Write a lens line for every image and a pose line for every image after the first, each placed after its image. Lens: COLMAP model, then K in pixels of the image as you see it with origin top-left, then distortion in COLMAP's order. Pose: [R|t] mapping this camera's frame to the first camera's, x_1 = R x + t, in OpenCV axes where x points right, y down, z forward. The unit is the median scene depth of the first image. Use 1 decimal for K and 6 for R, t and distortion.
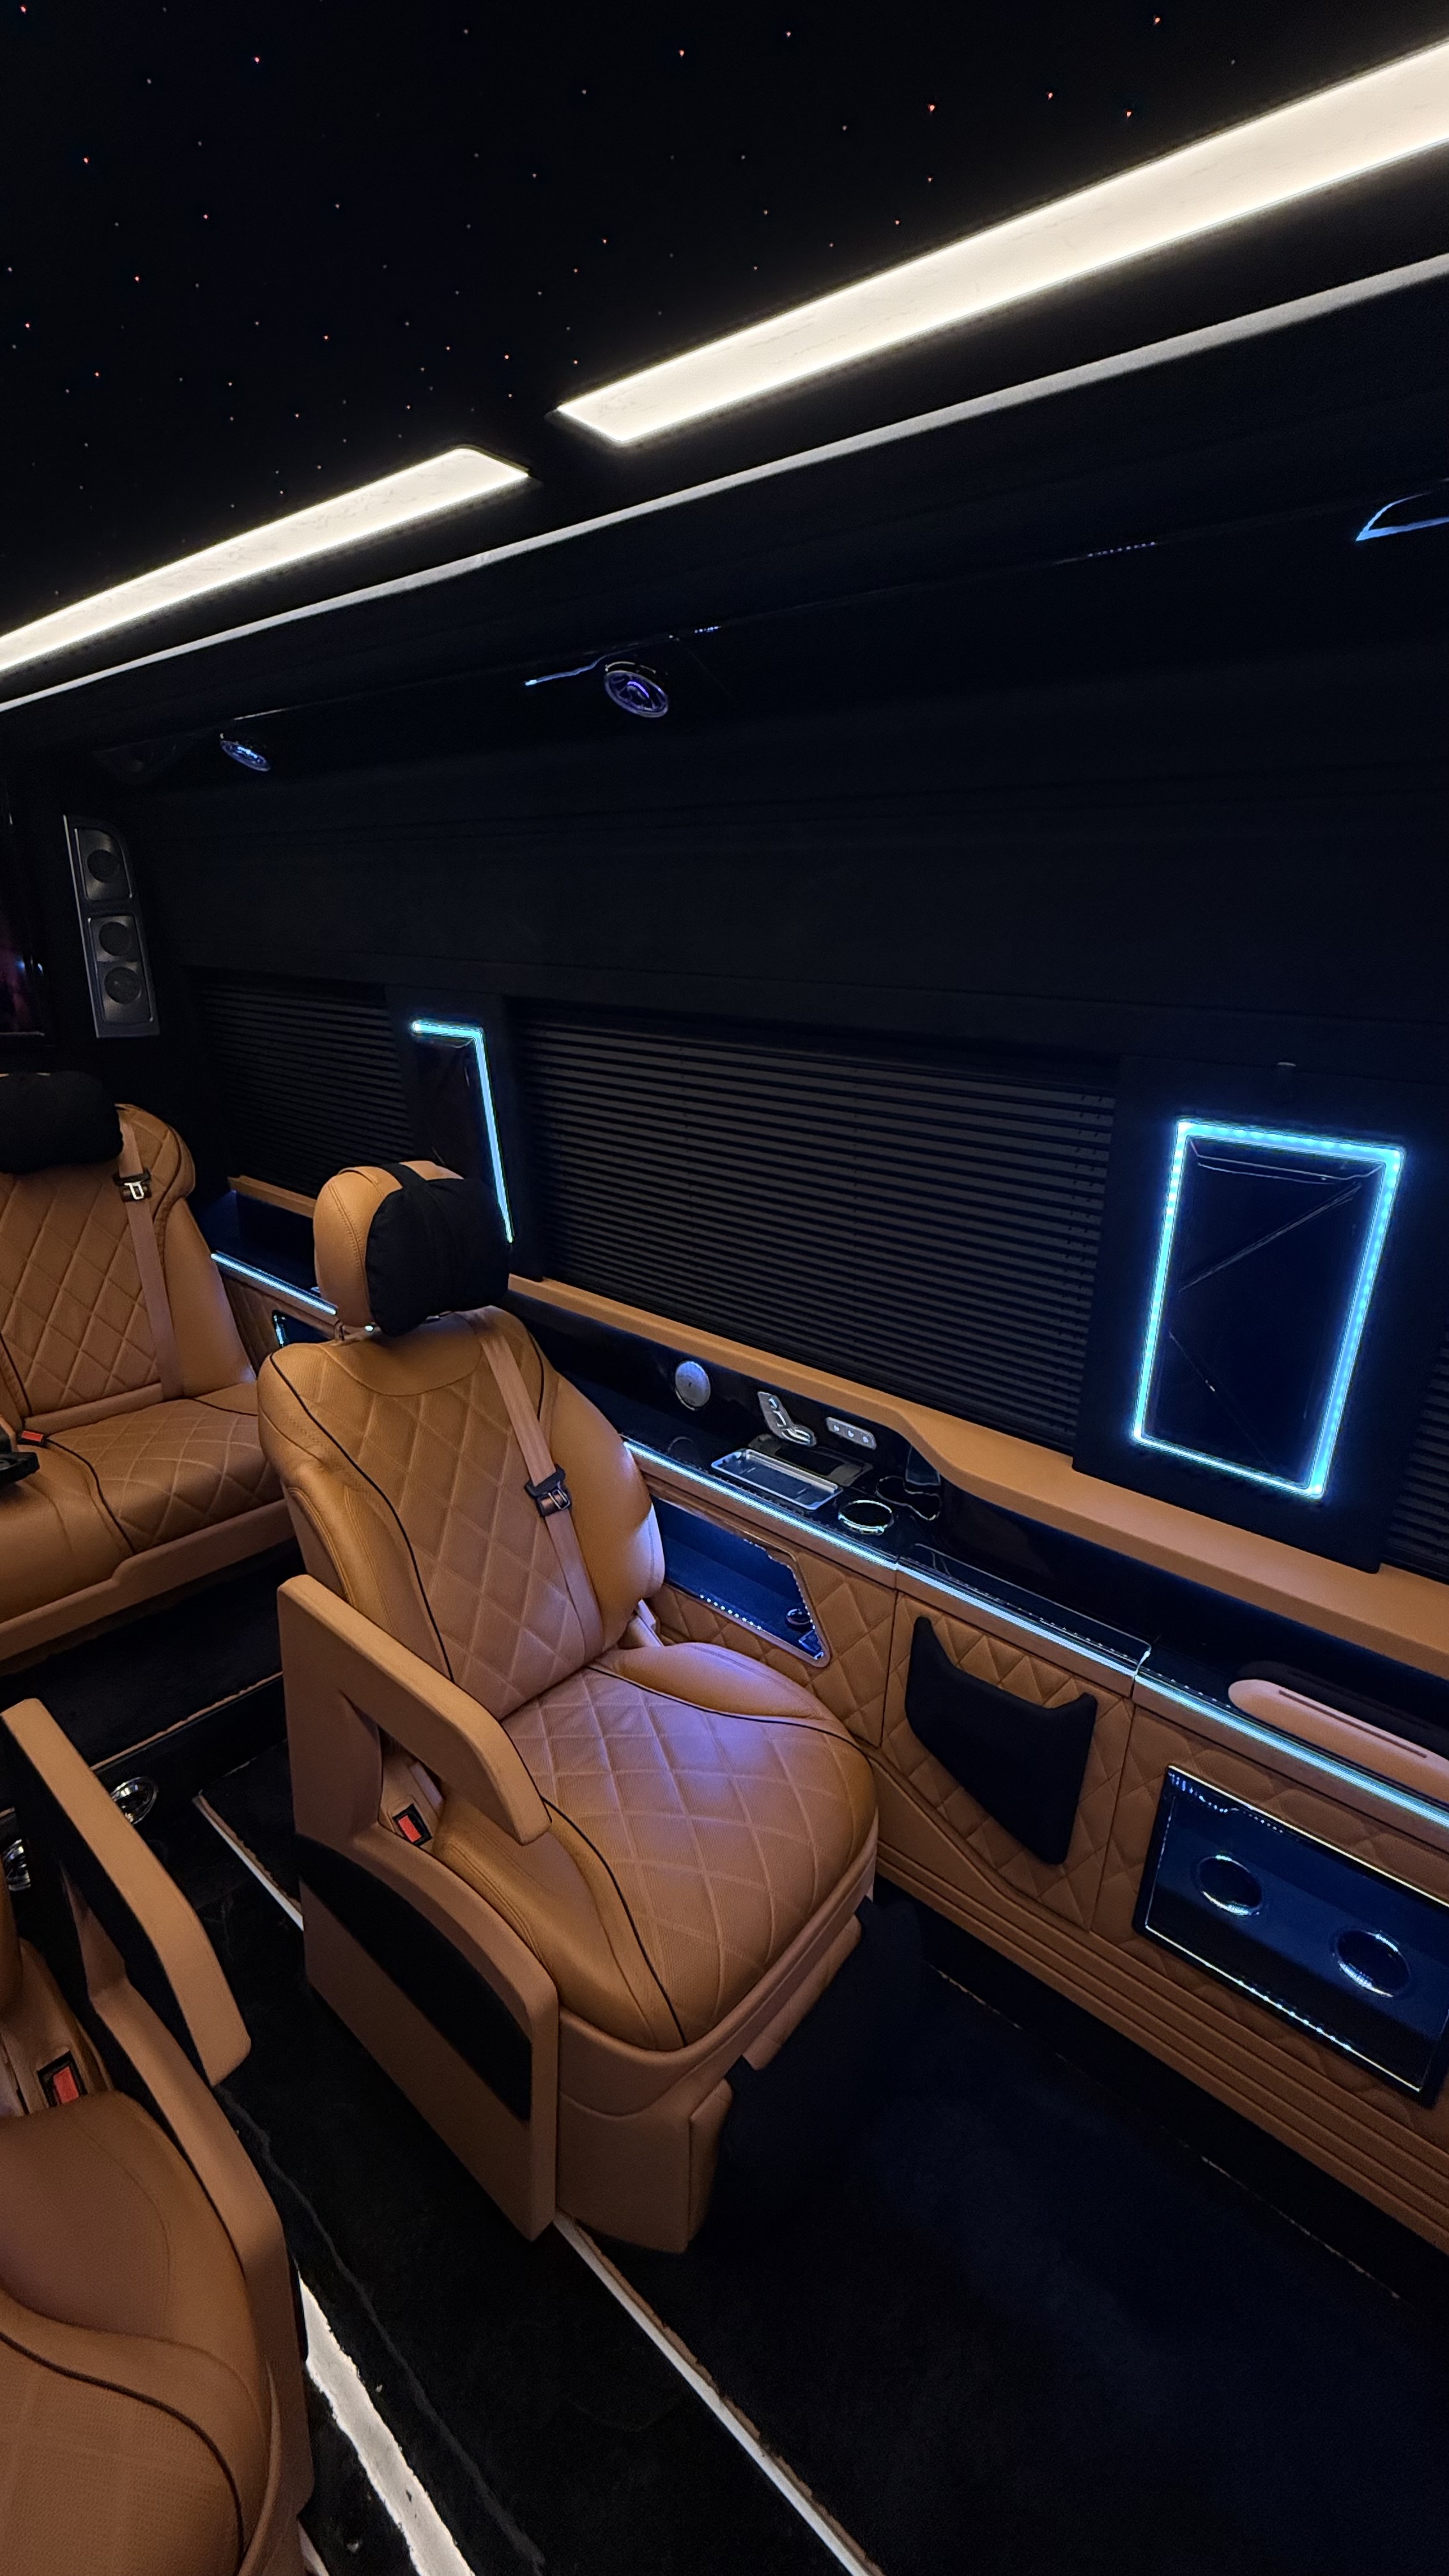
lens RADIAL K [[1022.2, 0, 726.6], [0, 1022.2, 1280.7], [0, 0, 1]] dist [0.000487, 0.000206]
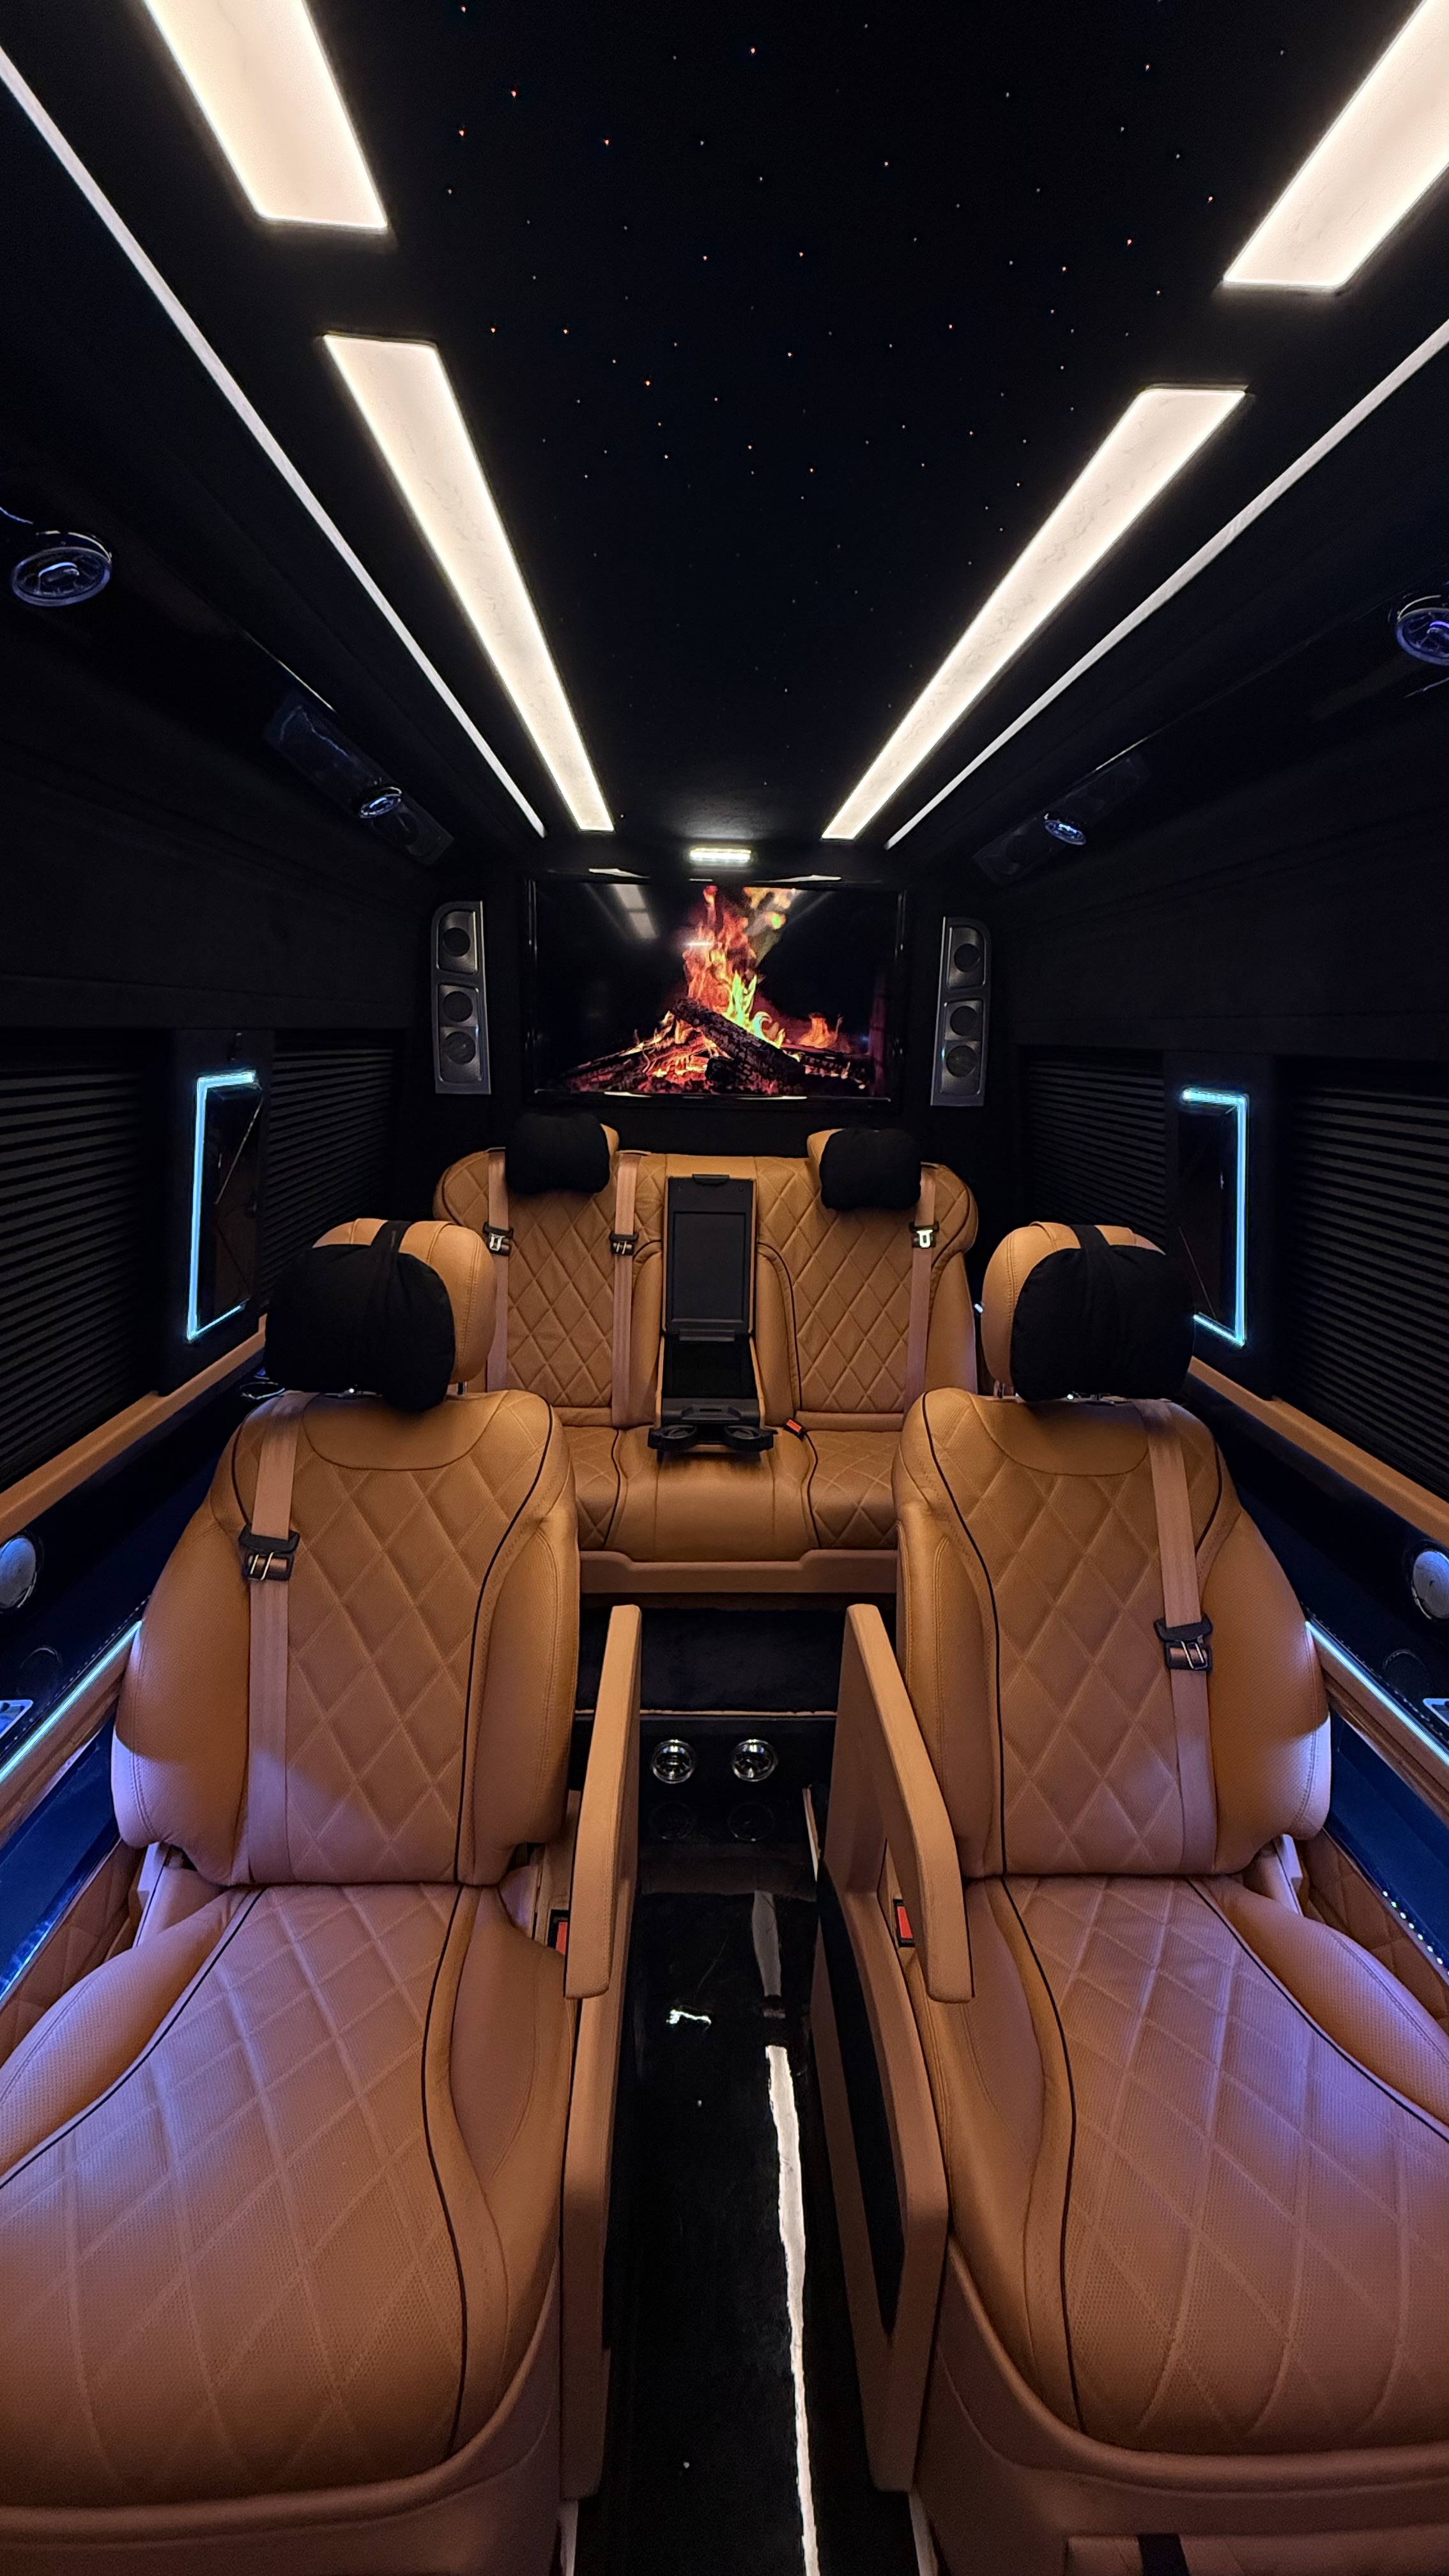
lens RADIAL K [[1022.2, 0, 726.6], [0, 1022.2, 1280.7], [0, 0, 1]] dist [0.000487, 0.000206]
pose [[0.666106, 0.156166, -0.729325, 0.132394], [-0.232521, 0.972583, -0.004113, 0.014084], [0.708687, 0.172324, 0.684155, 0.130343]]
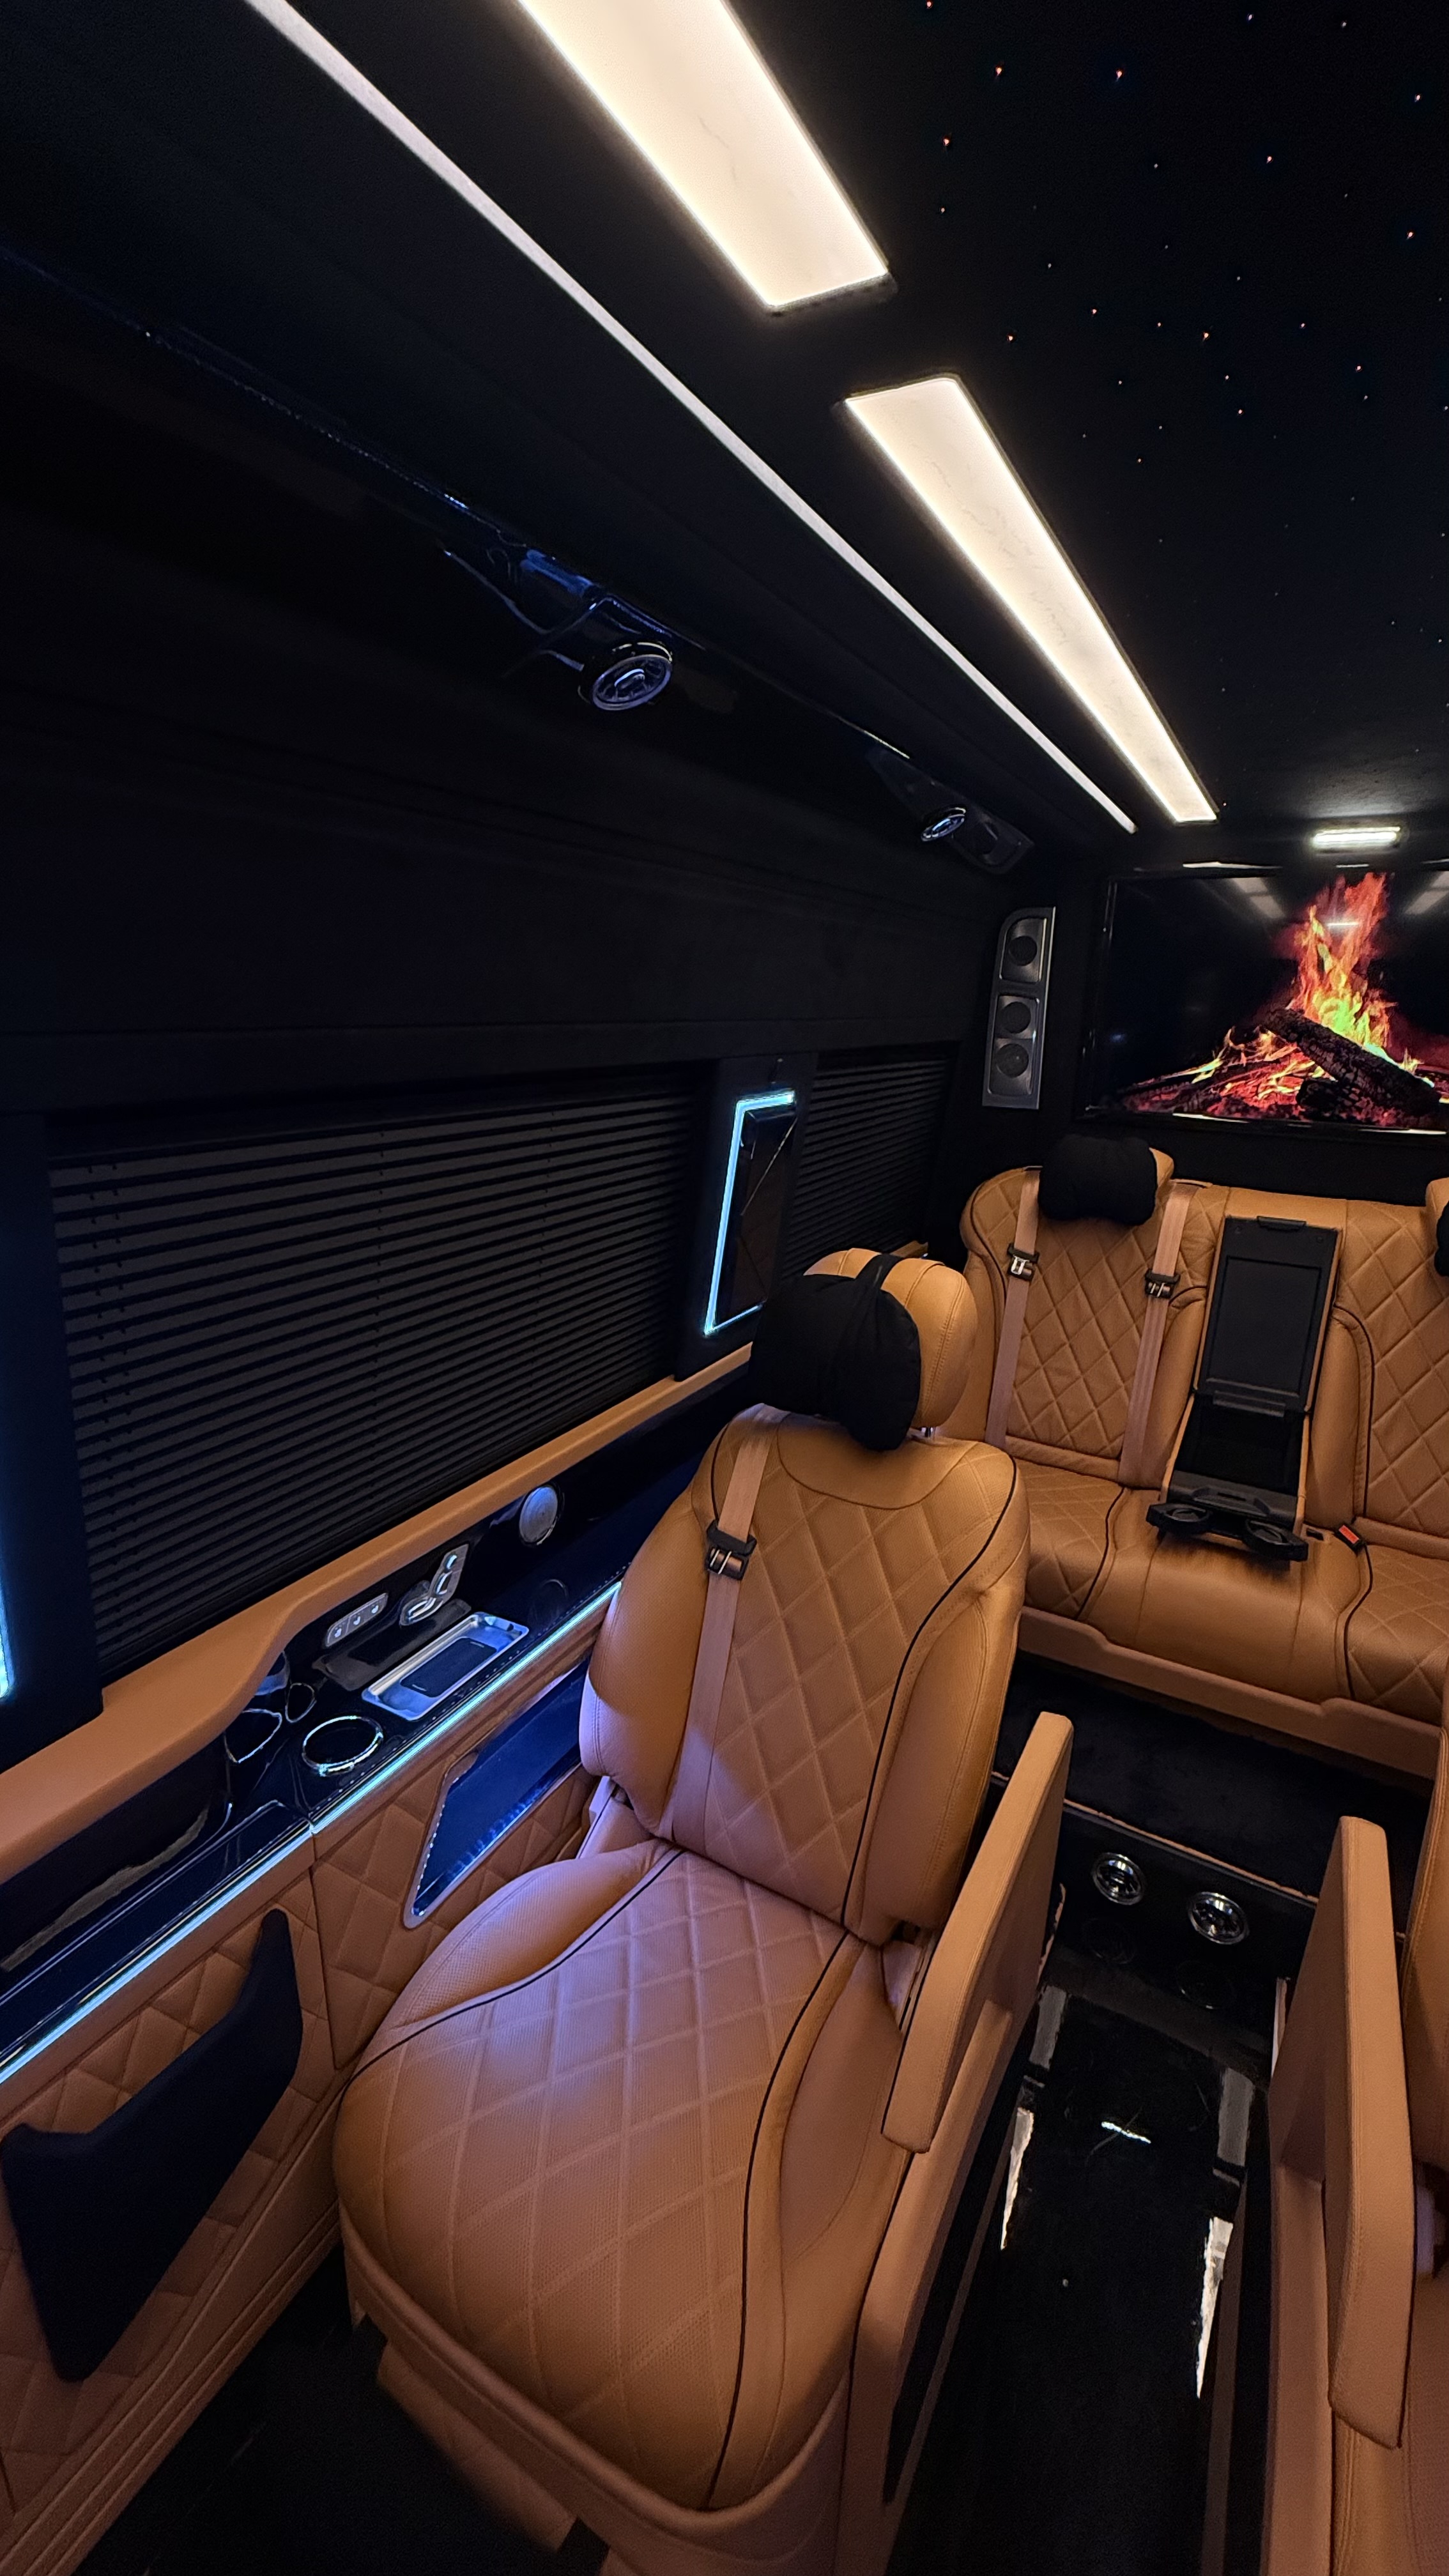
lens RADIAL K [[1022.2, 0, 726.6], [0, 1022.2, 1280.7], [0, 0, 1]] dist [0.000487, 0.000206]
pose [[0.171142, 0.228332, -0.958423, 0.117625], [-0.321974, 0.932326, 0.164621, -0.052181], [0.931151, 0.280413, 0.233078, 0.194059]]
